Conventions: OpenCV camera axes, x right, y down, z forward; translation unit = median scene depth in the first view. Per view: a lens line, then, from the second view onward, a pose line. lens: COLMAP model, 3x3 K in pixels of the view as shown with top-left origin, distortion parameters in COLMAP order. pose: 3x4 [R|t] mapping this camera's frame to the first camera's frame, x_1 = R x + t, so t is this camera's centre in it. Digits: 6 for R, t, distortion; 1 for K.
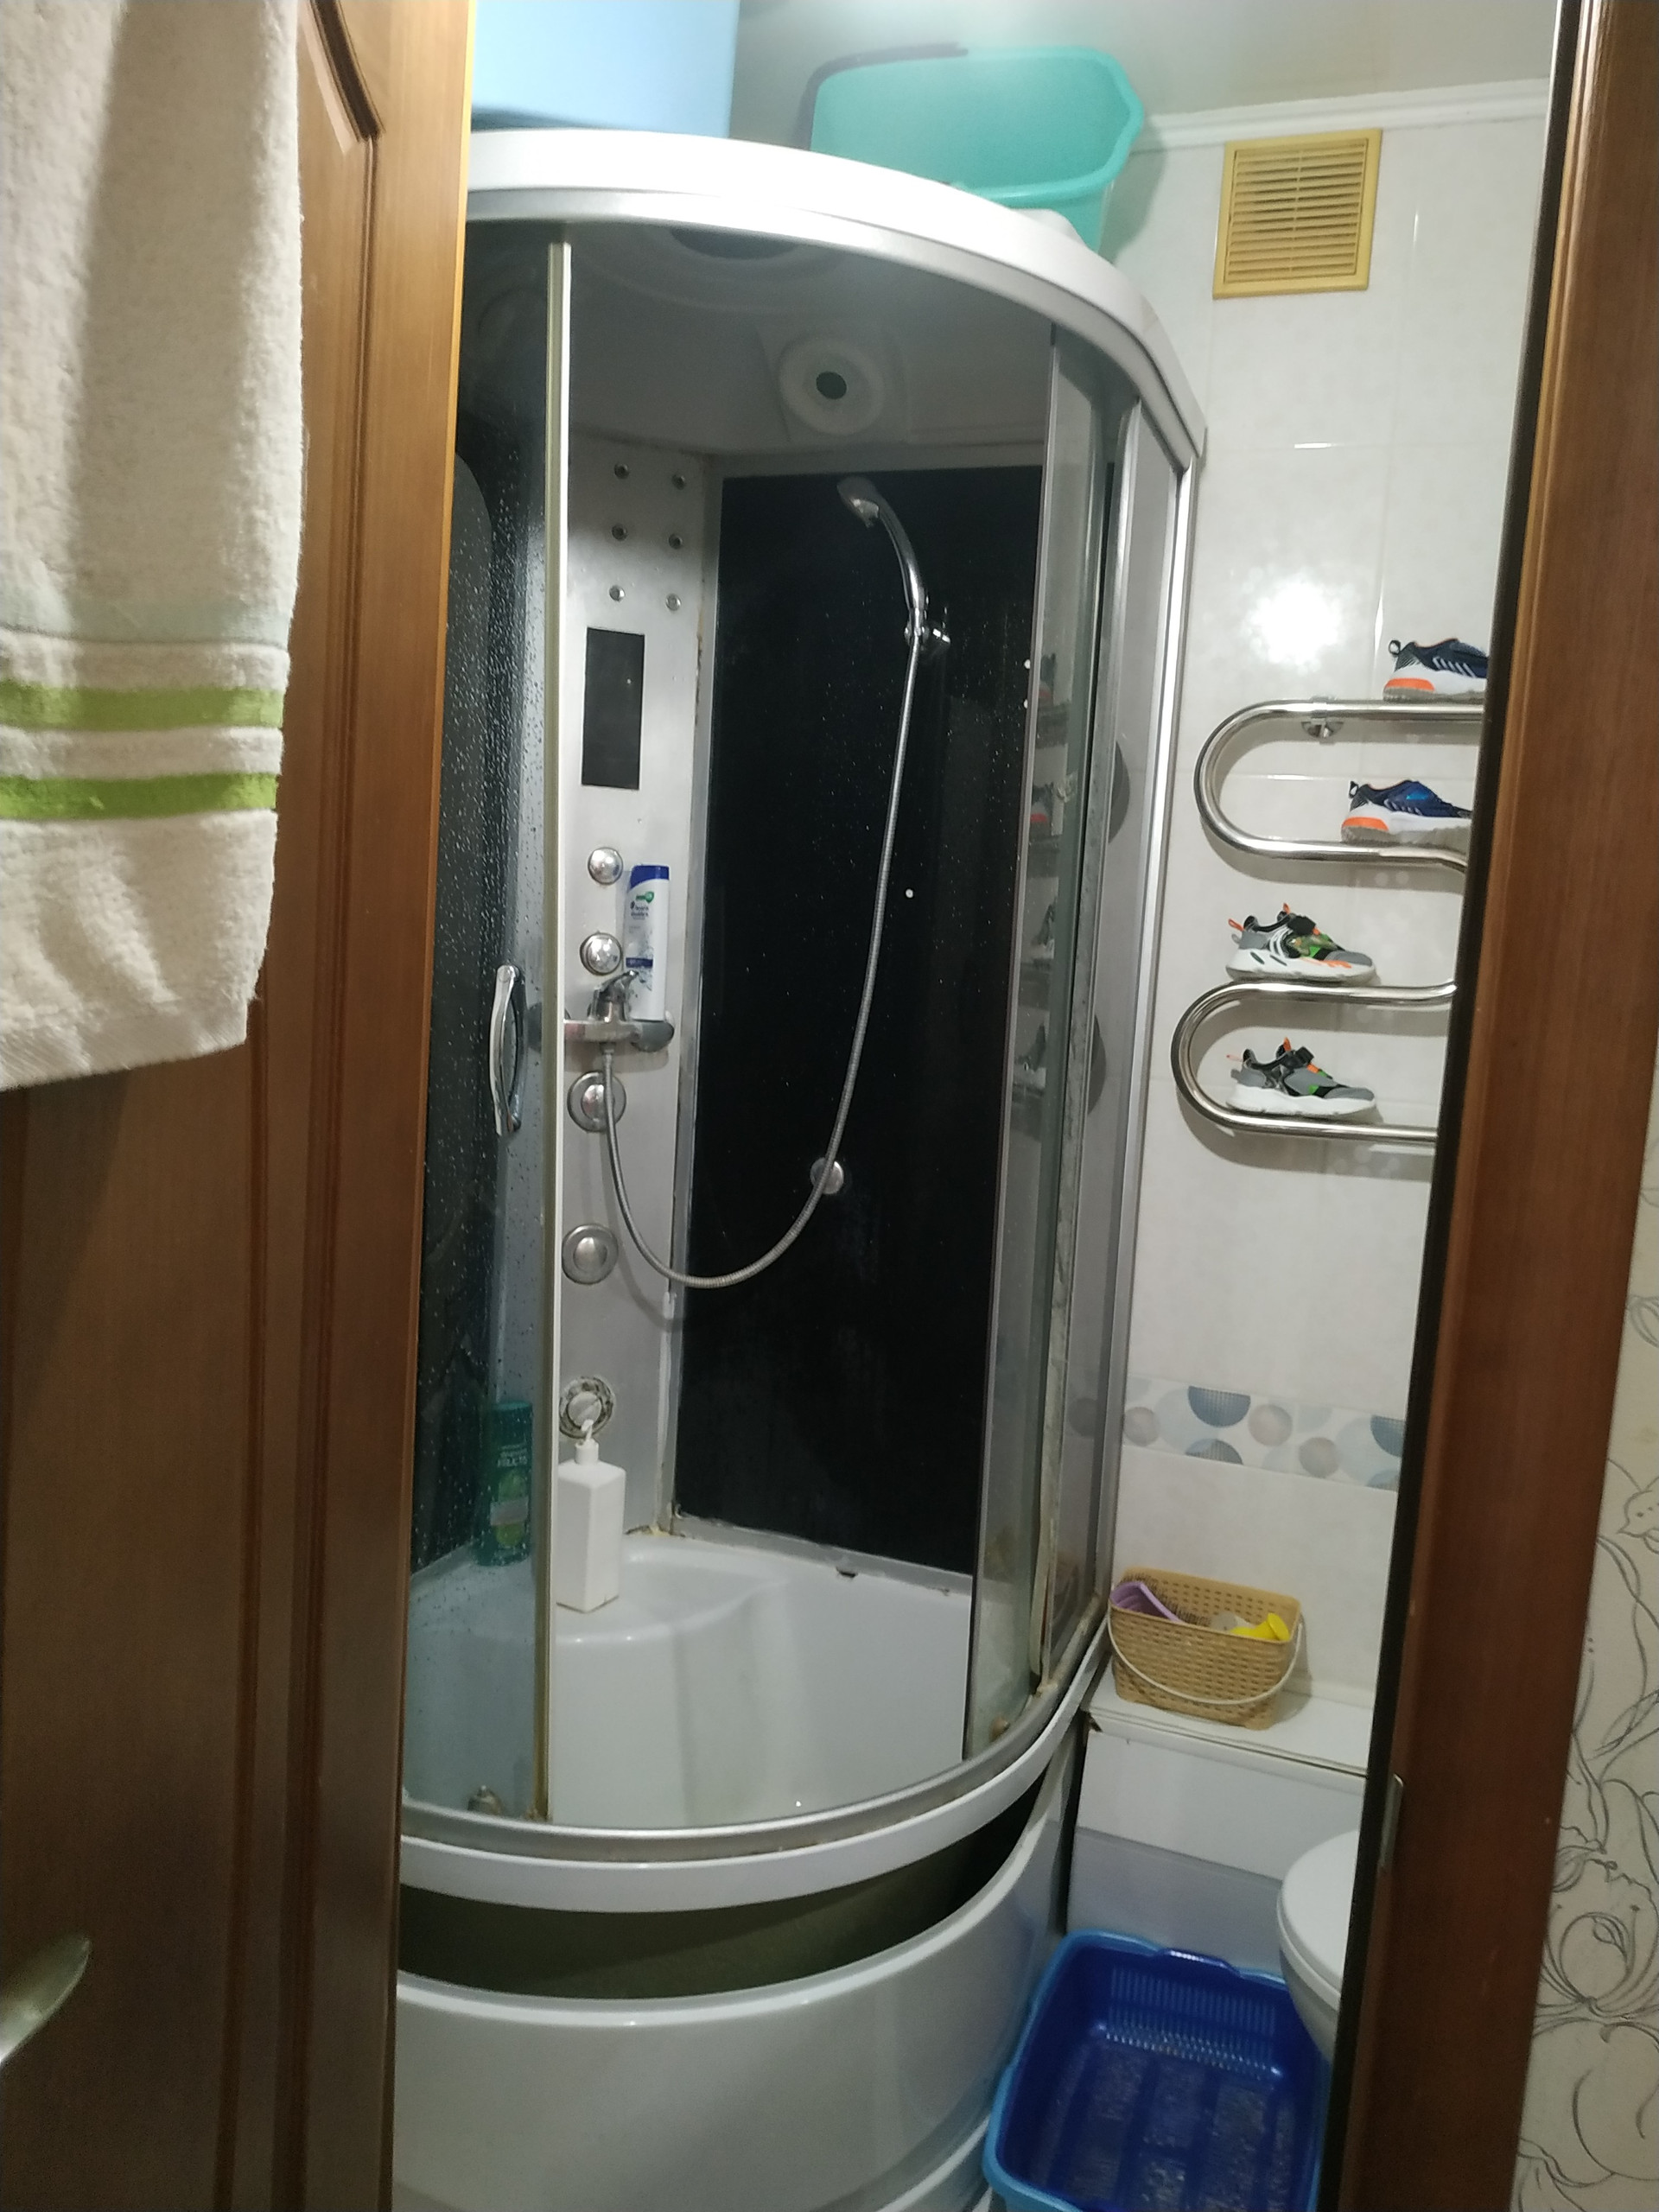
lens RADIAL K [[1617.5, 0, 846.7], [0, 1617.5, 1114.5], [0, 0, 1]] dist [0.032264, -0.064972]
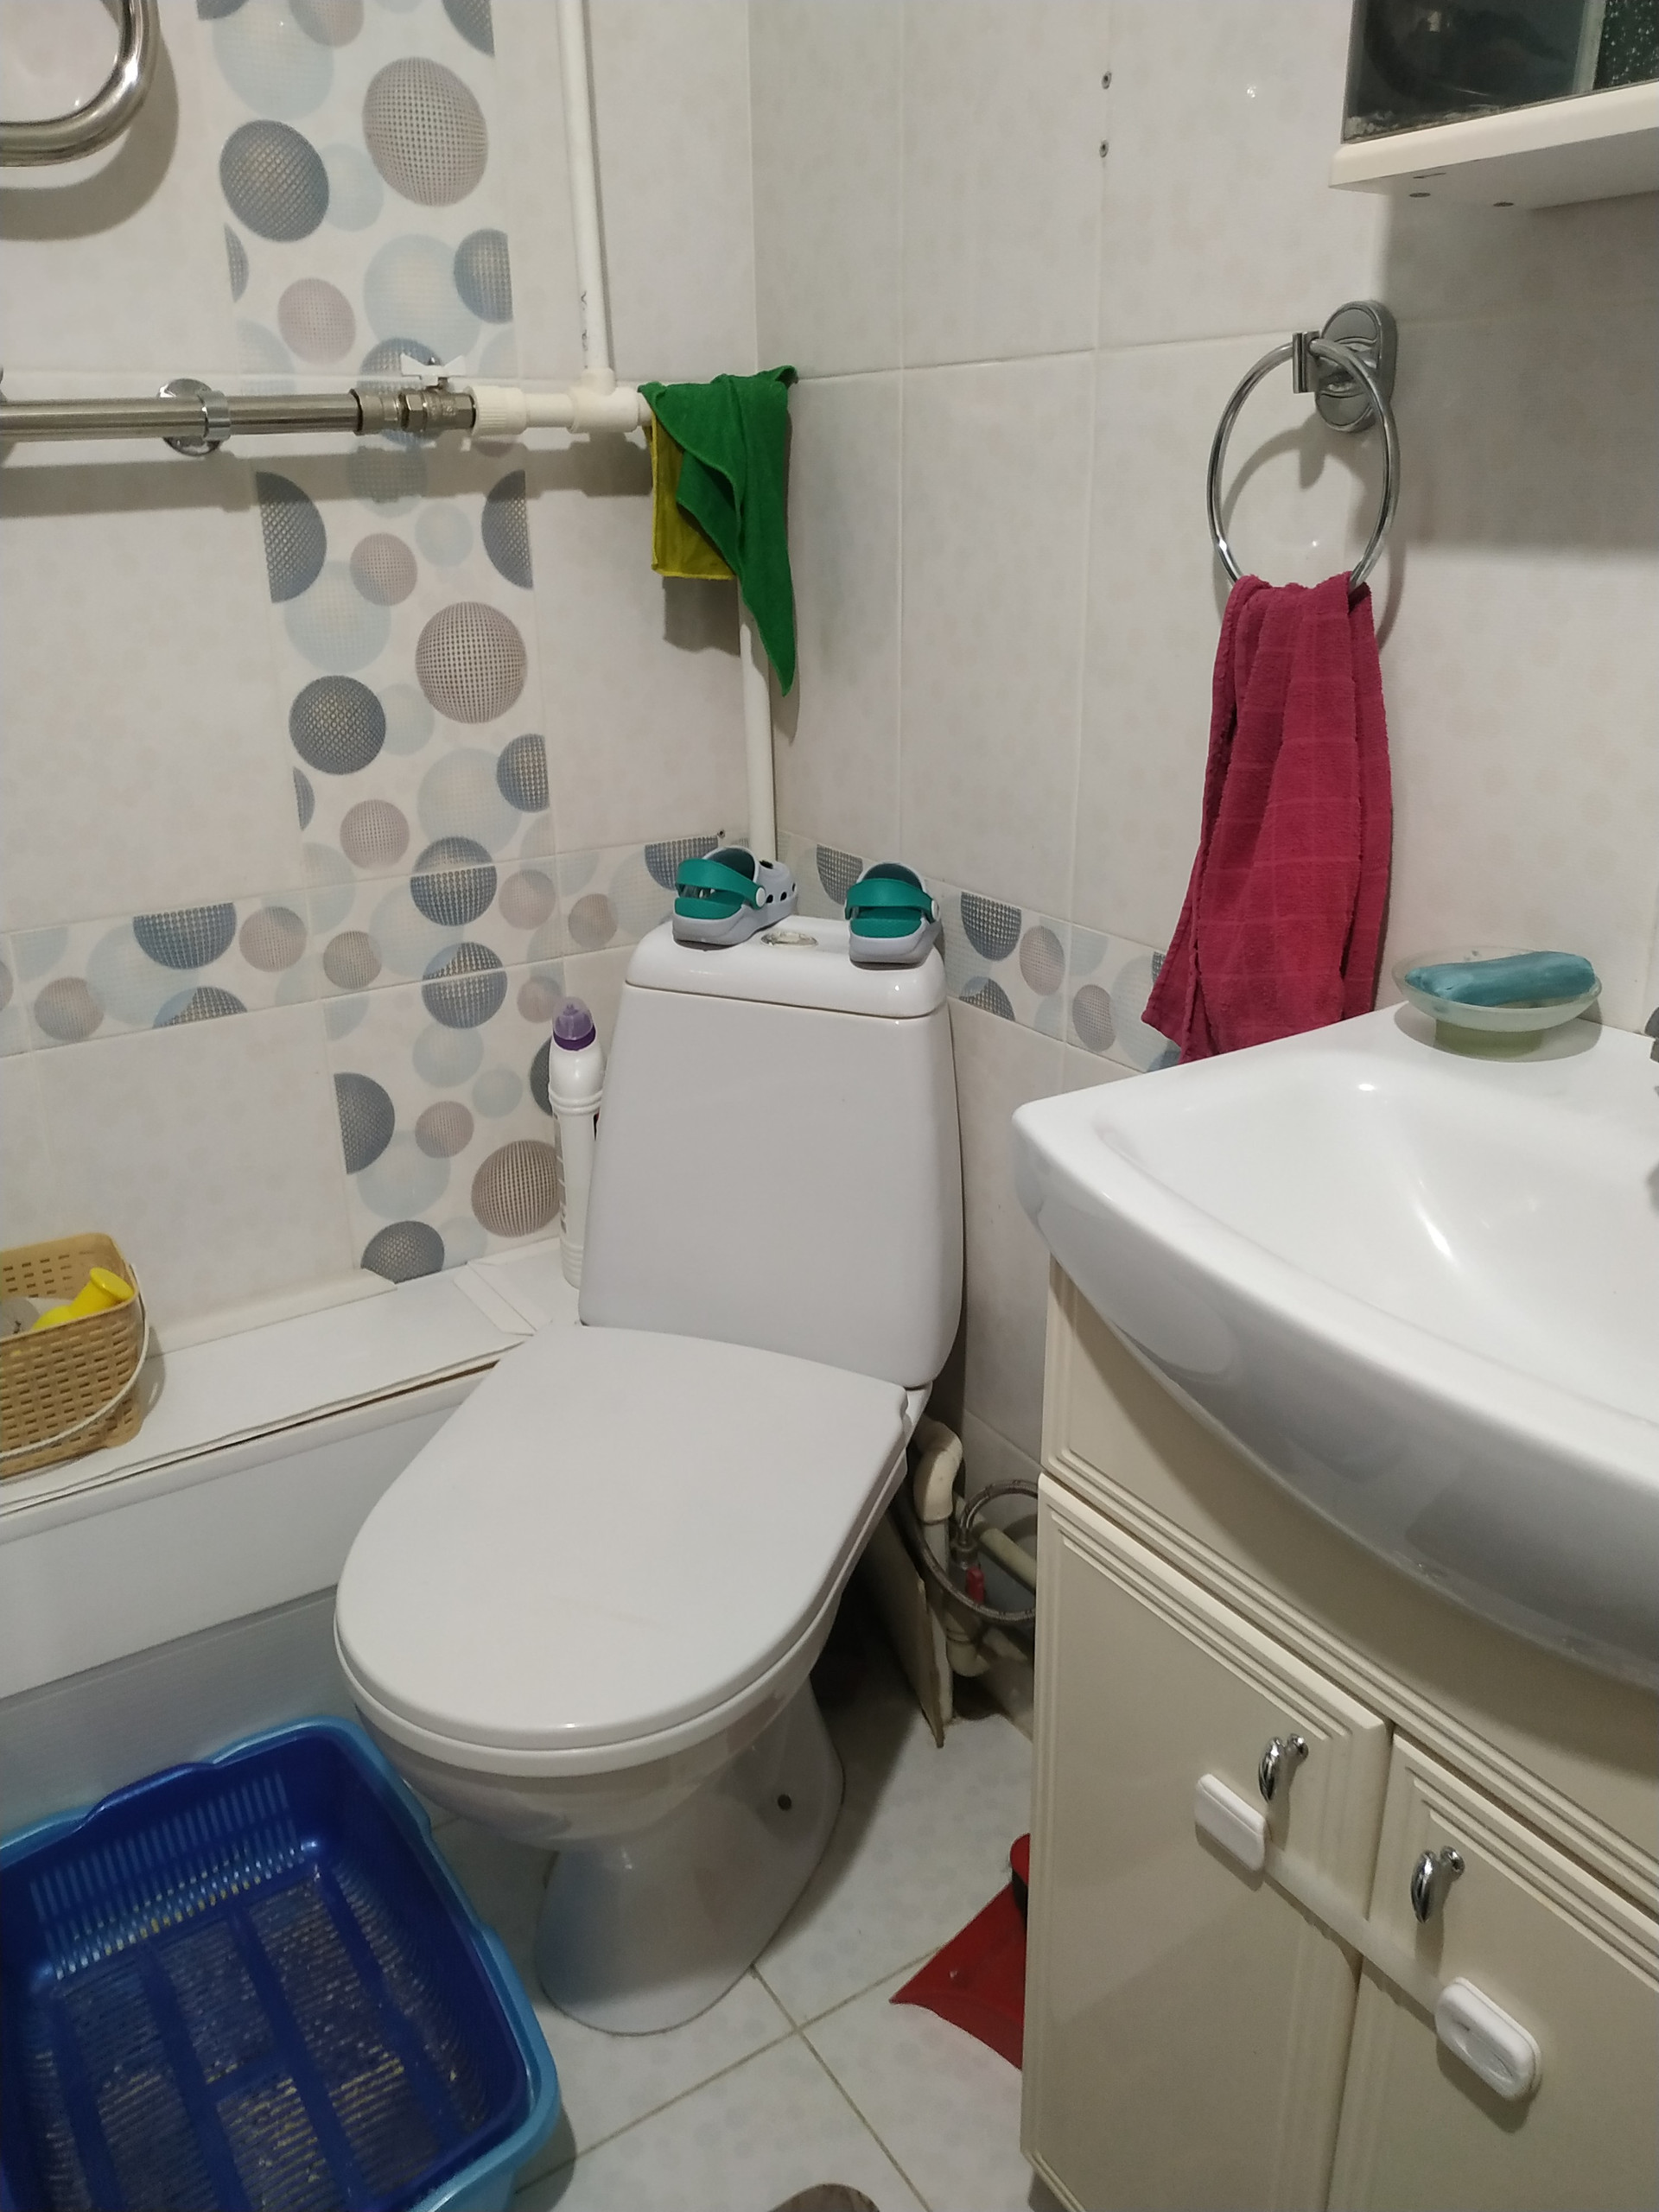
lens RADIAL K [[1617.5, 0, 840.3], [0, 1617.5, 1107.2], [0, 0, 1]] dist [0.032264, -0.064972]
pose [[0.587093, -0.358651, 0.725735, 0.003014], [0.135830, 0.927435, 0.348447, 0.073618], [-0.798043, -0.105994, 0.593206, 0.414121]]
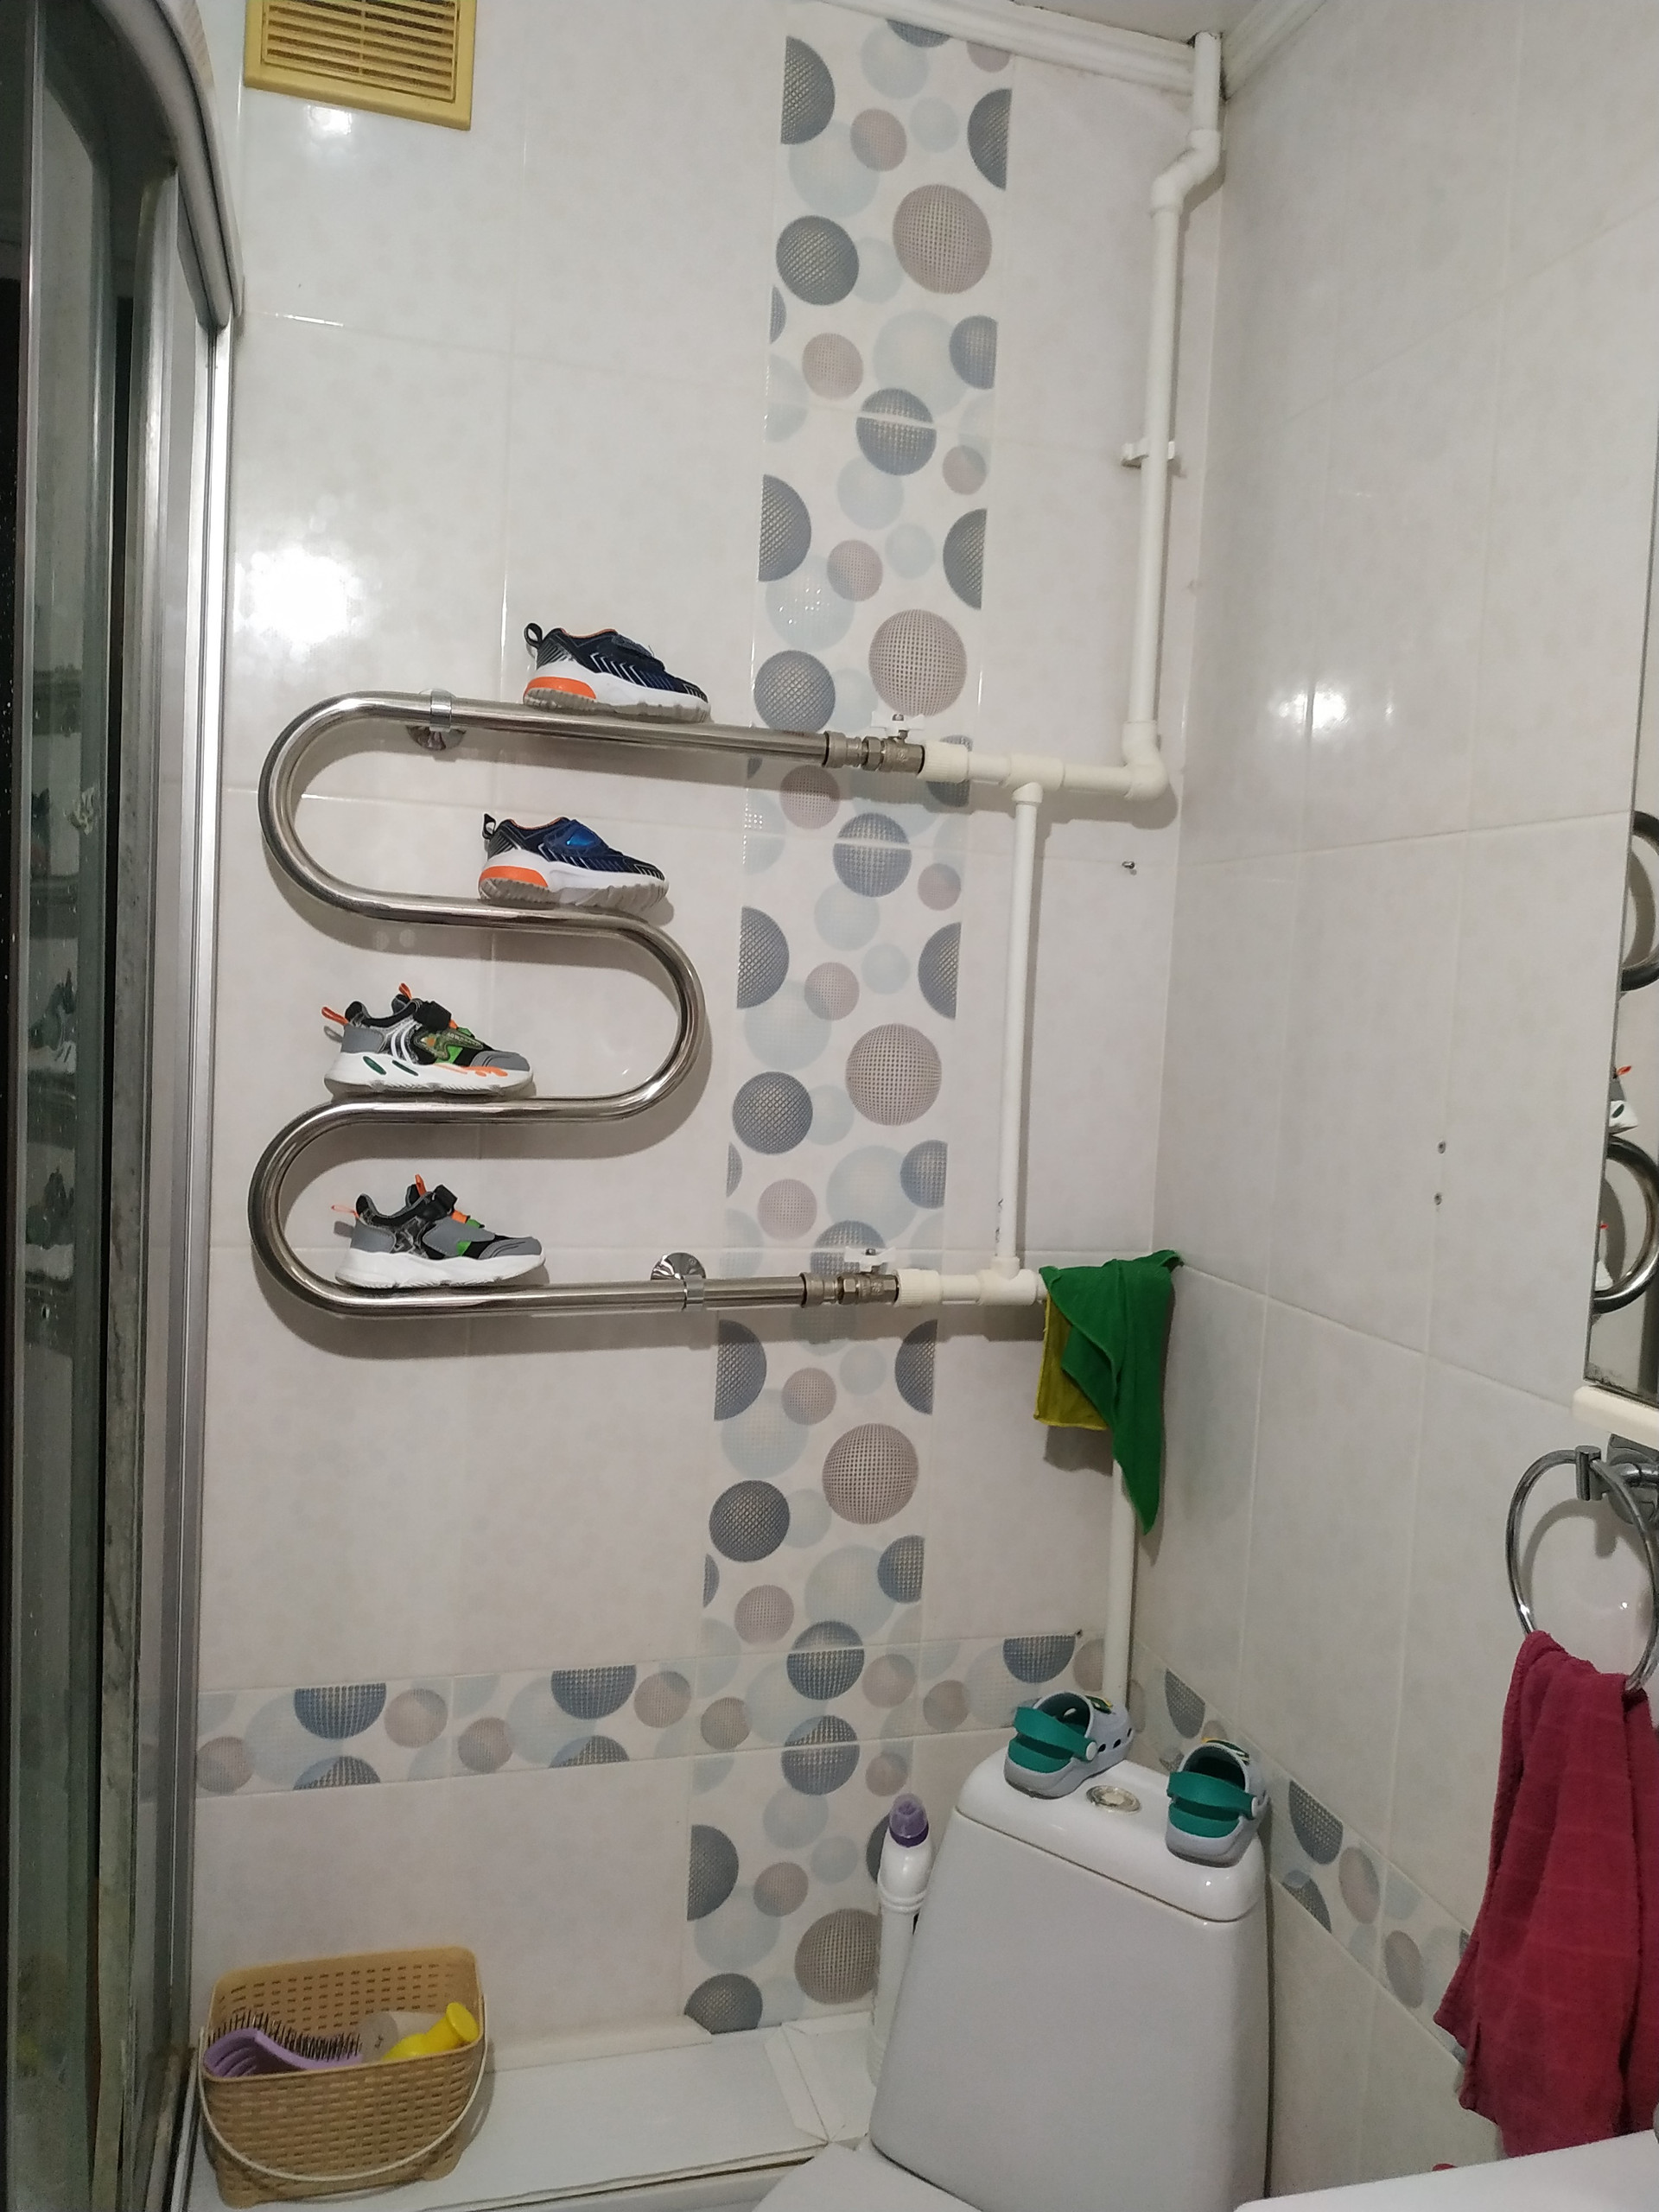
lens RADIAL K [[1617.5, 0, 830.9], [0, 1617.5, 1096.5], [0, 0, 1]] dist [0.032264, -0.064972]
pose [[0.802246, -0.053831, 0.594561, 0.000681], [0.061269, 0.998092, 0.007696, -0.076236], [-0.593841, 0.030254, 0.804013, 0.333433]]
